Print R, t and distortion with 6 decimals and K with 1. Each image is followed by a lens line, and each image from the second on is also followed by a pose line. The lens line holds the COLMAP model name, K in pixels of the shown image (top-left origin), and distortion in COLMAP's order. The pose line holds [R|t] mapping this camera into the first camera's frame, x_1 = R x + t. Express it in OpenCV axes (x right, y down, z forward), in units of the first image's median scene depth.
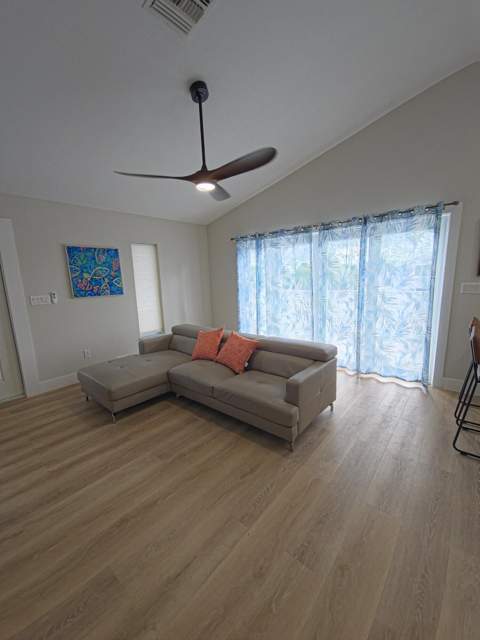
lens RADIAL K [[264.8, 0, 239.6], [0, 264.8, 323.7], [0, 0, 1]] dist [-0.001859, -0.000290]
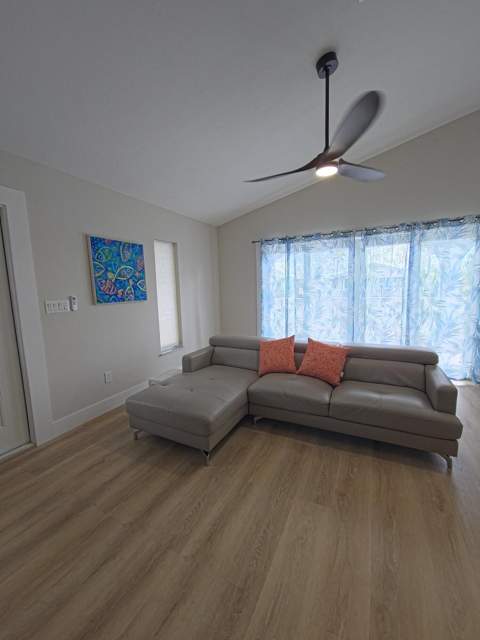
lens RADIAL K [[266.1, 0, 240.0], [0, 266.1, 320.0], [0, 0, 1]] dist [0.000297, -0.000020]
pose [[0.969594, -0.022697, 0.243666, -0.411494], [0.037205, 0.997787, -0.055101, 0.006111], [-0.241876, 0.062491, 0.968293, 0.160846]]
